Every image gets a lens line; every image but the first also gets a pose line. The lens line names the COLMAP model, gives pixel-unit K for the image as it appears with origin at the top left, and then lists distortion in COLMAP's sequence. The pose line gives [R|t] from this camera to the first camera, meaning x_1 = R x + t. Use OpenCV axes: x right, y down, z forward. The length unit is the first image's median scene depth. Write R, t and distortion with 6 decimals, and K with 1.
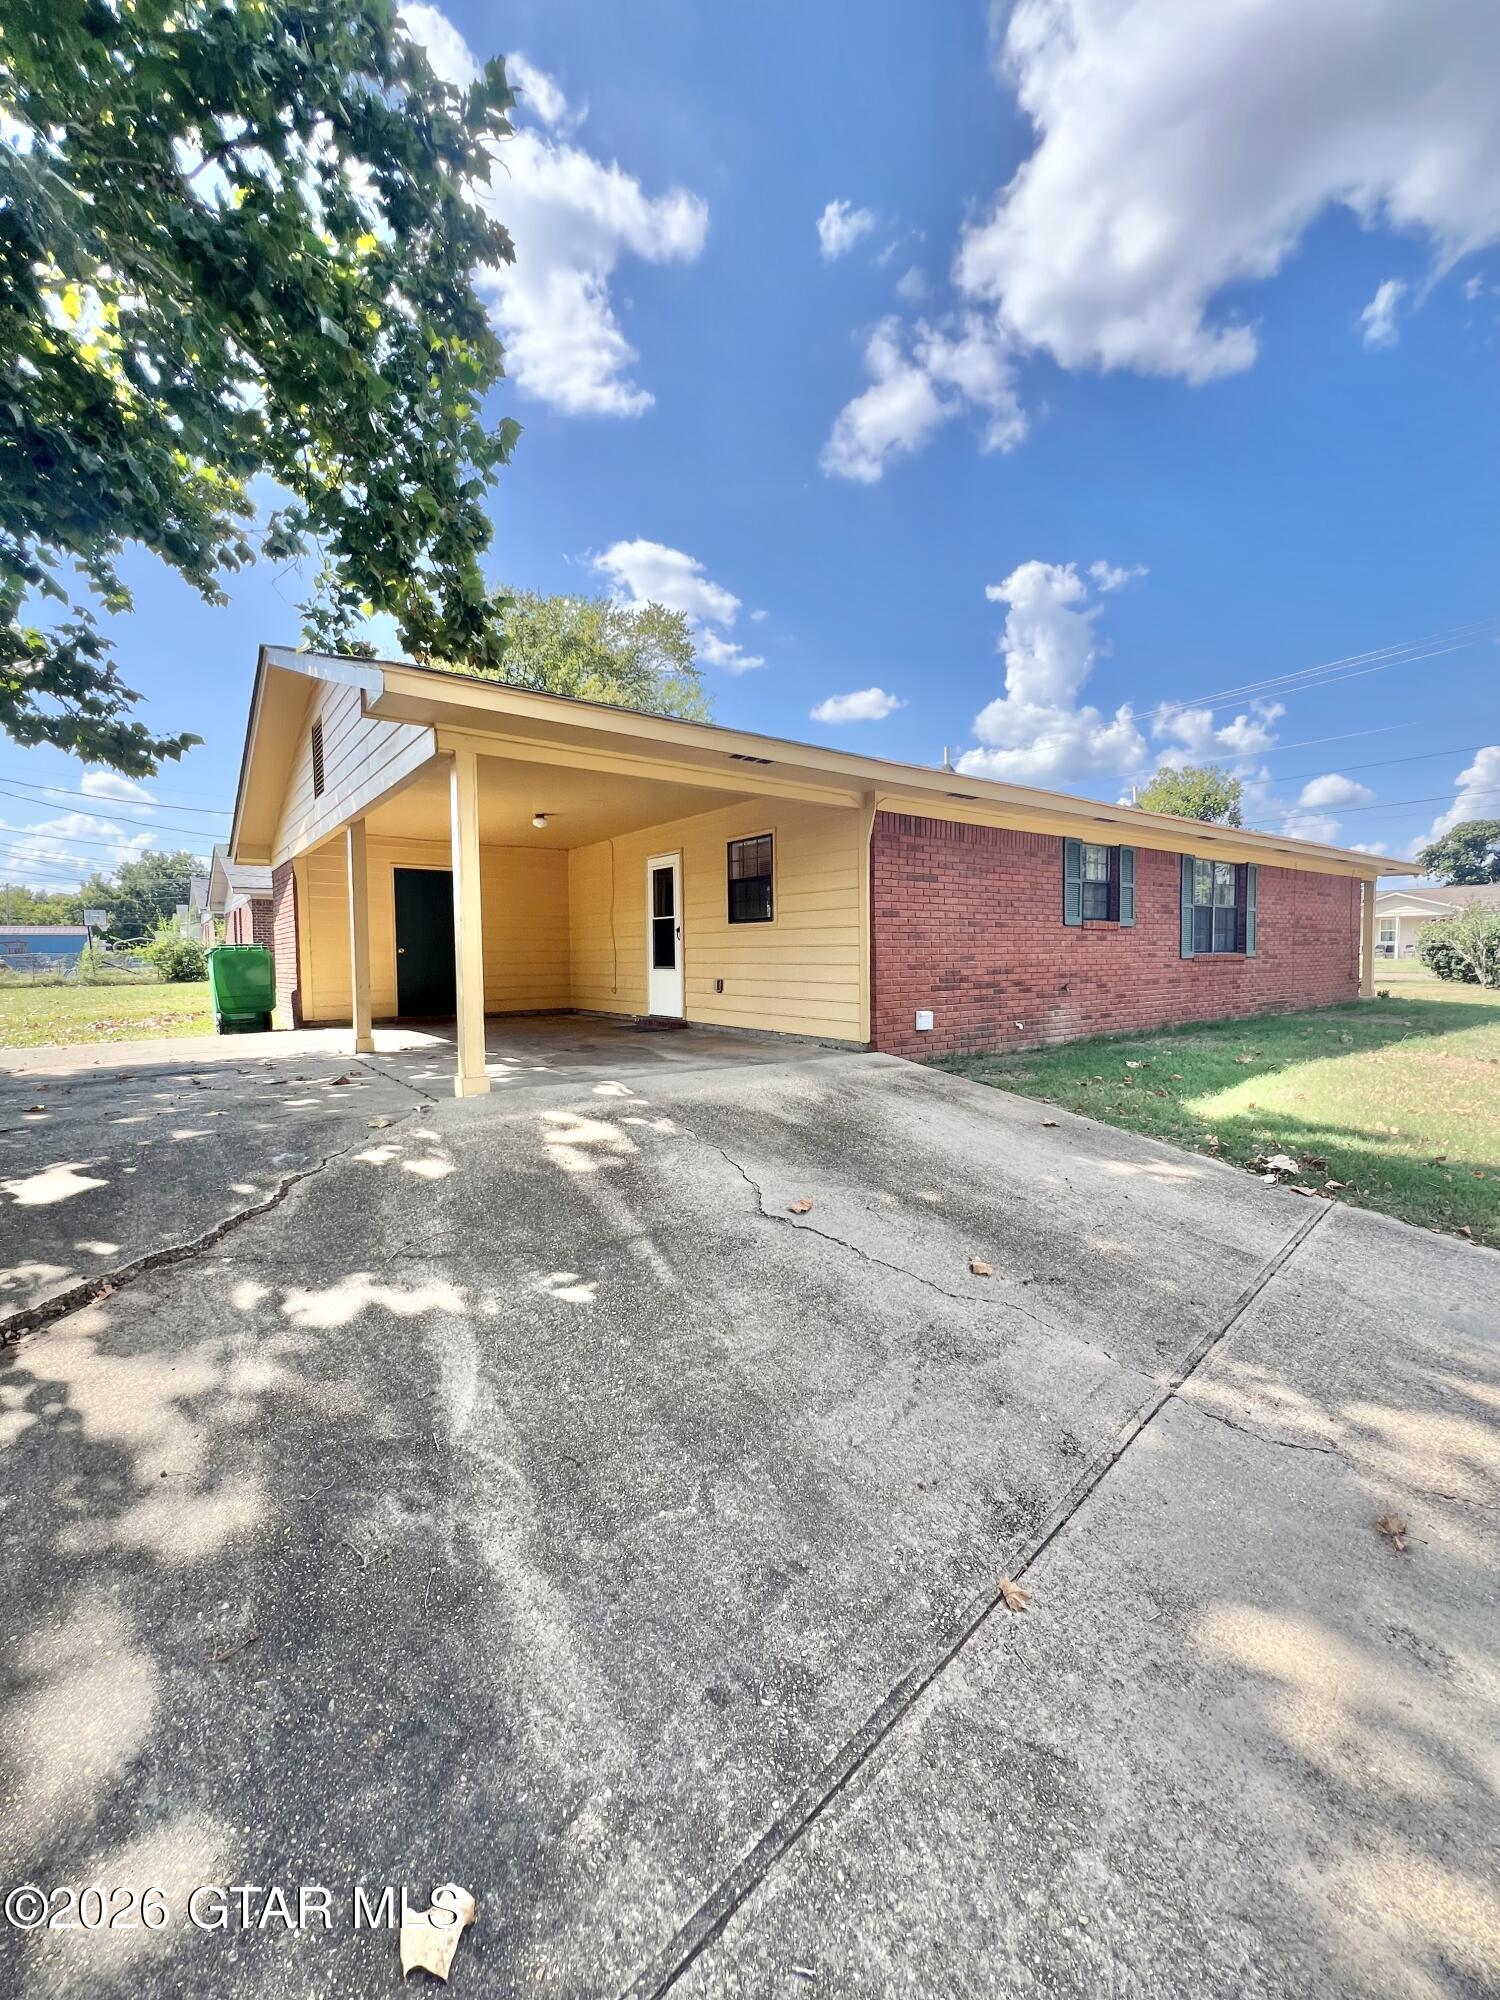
lens RADIAL K [[808.2, 0, 756.1], [0, 808.2, 995.5], [0, 0, 1]] dist [-0.009758, 0.004557]
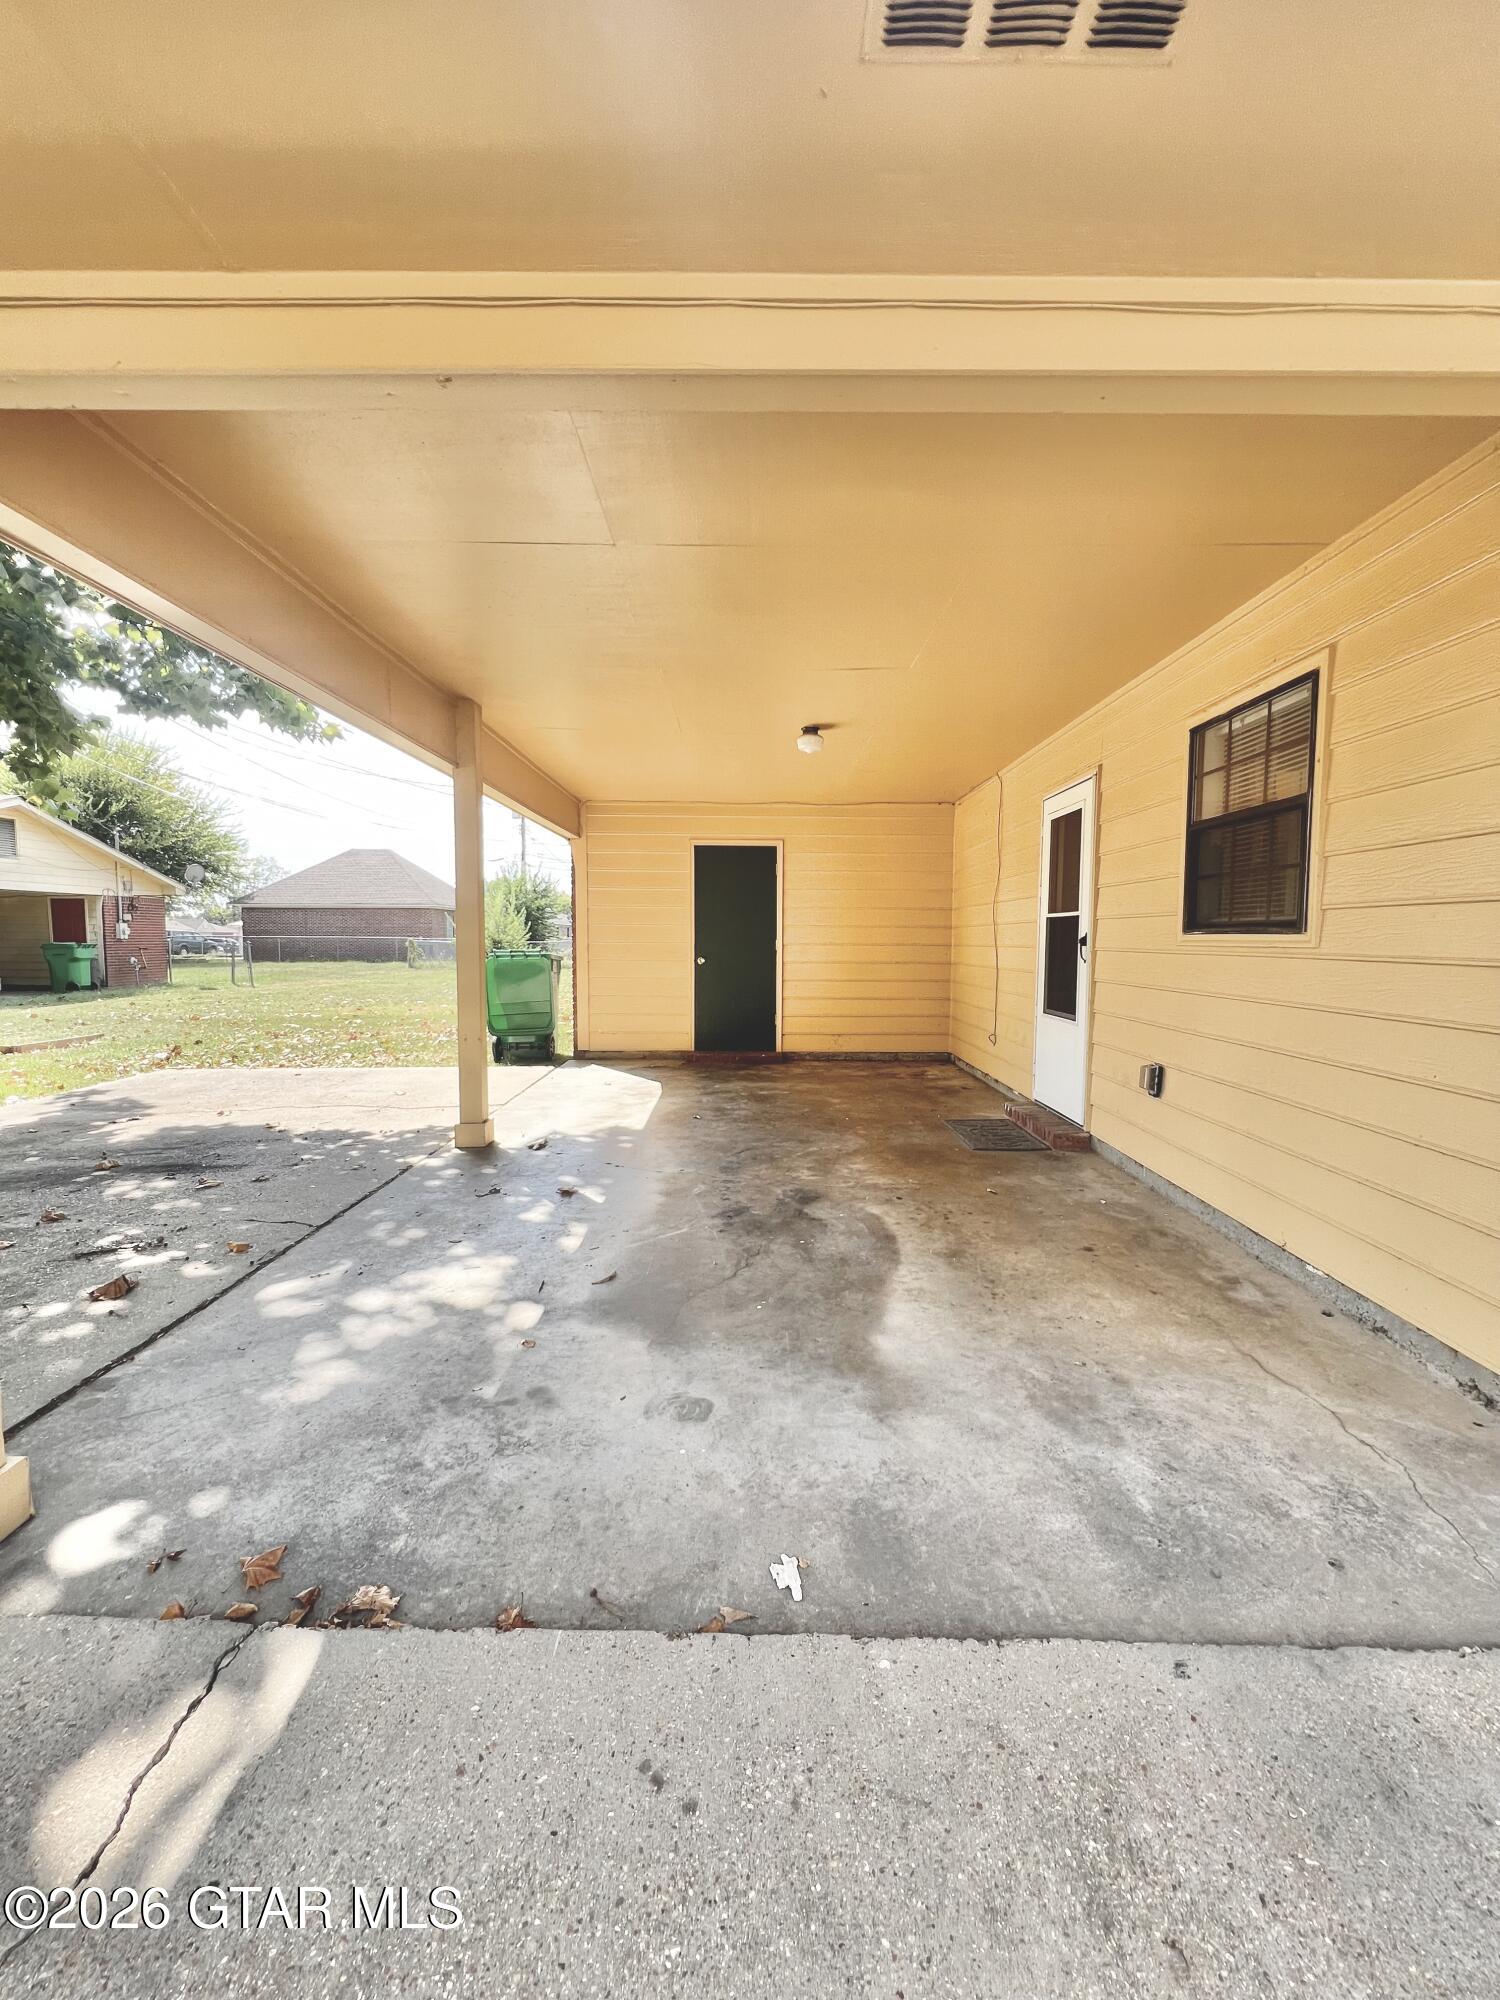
lens RADIAL K [[808.2, 0, 756.1], [0, 808.2, 995.5], [0, 0, 1]] dist [-0.009758, 0.004557]
pose [[0.799953, 0.054336, -0.597598, 0.034368], [-0.041636, 0.998518, 0.035054, -0.056835], [0.598616, -0.003160, 0.801030, 0.500046]]
